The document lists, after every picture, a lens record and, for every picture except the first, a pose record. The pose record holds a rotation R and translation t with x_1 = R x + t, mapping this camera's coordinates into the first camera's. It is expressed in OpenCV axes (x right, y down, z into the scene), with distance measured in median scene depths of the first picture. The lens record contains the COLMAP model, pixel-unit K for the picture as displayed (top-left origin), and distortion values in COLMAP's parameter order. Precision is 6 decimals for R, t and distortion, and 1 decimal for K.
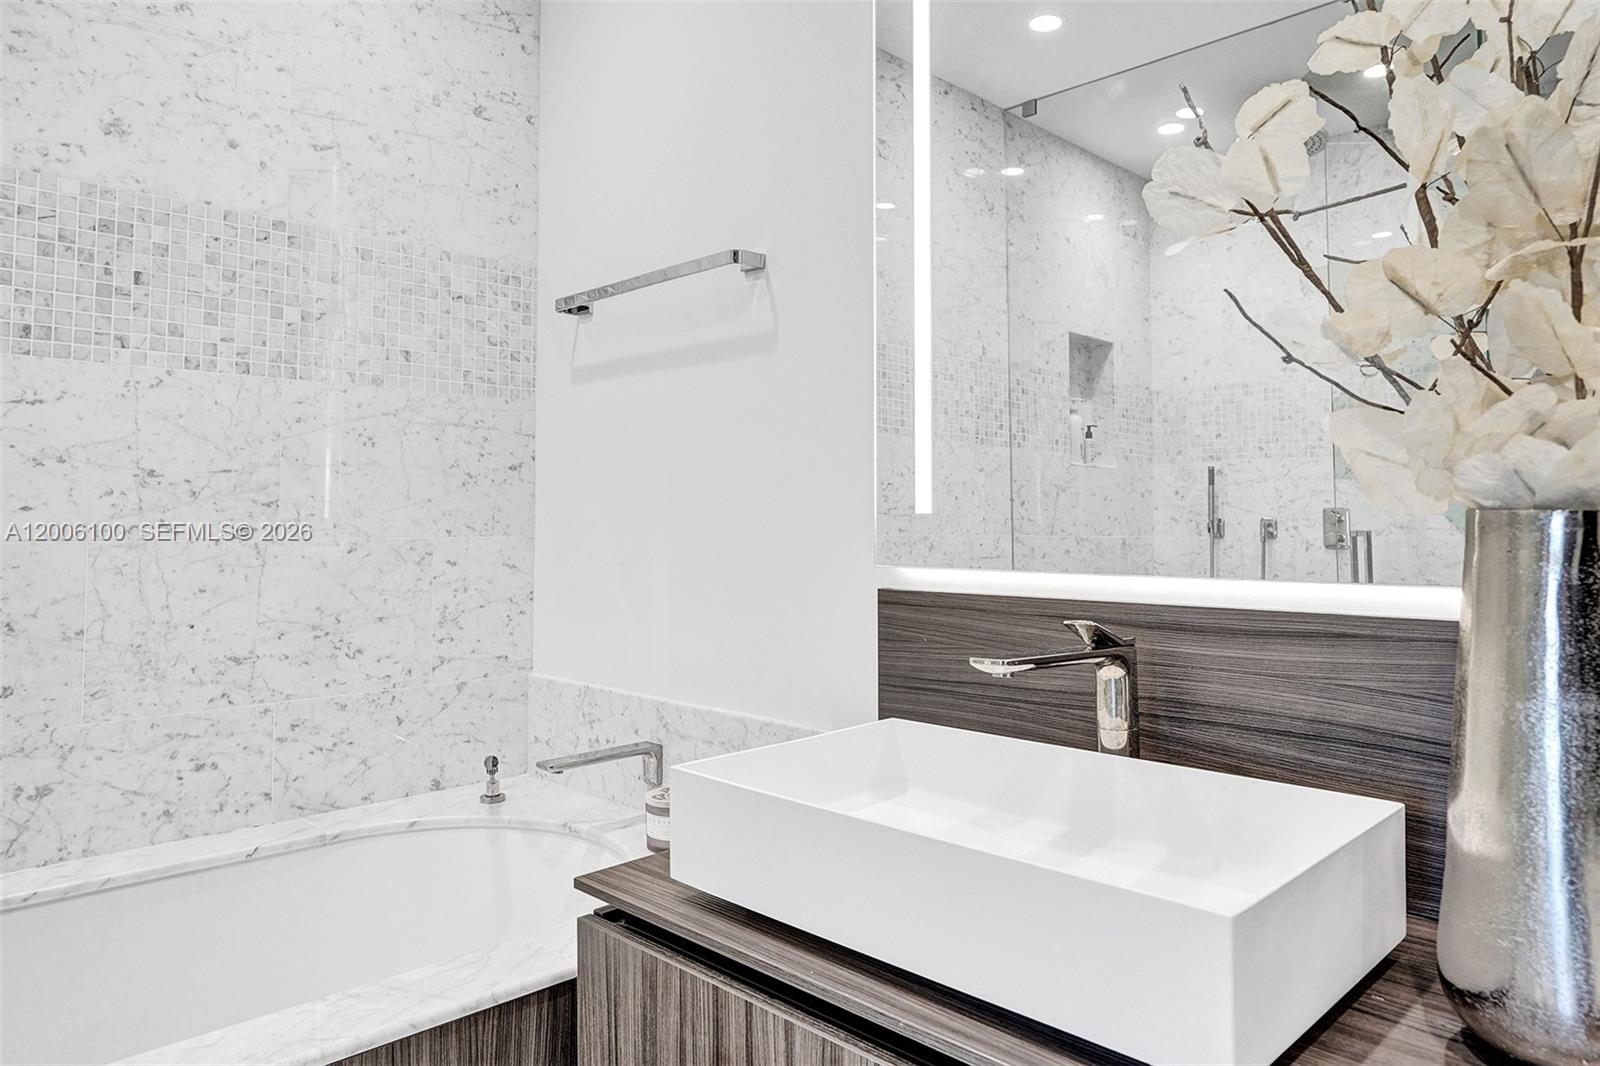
lens RADIAL K [[1052.7, 0, 801.5], [0, 1052.7, 477.4], [0, 0, 1]] dist [-0.002457, 0.001797]
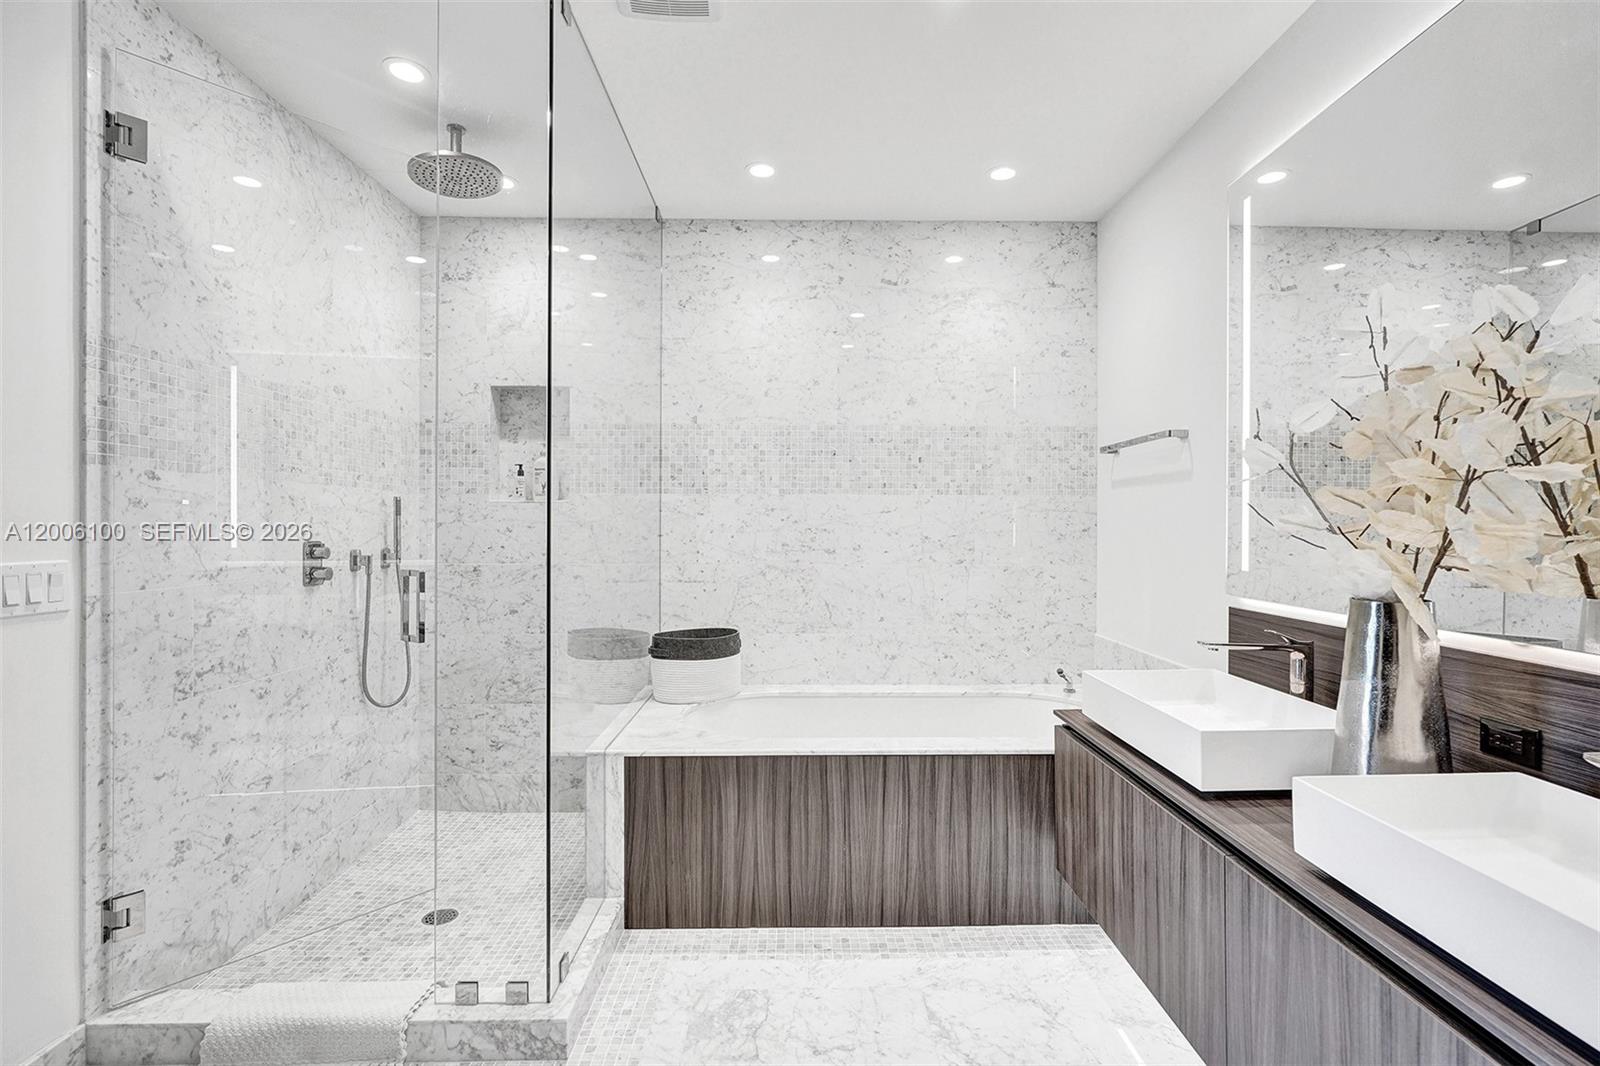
lens RADIAL K [[756.0, 0, 800.0], [0, 756.0, 533.0], [0, 0, 1]] dist [0.010499, -0.000417]
pose [[0.714999, 0.010143, -0.699052, 0.398082], [0.029456, 0.998570, 0.044617, -0.097717], [0.698505, -0.052493, 0.713677, -0.462642]]
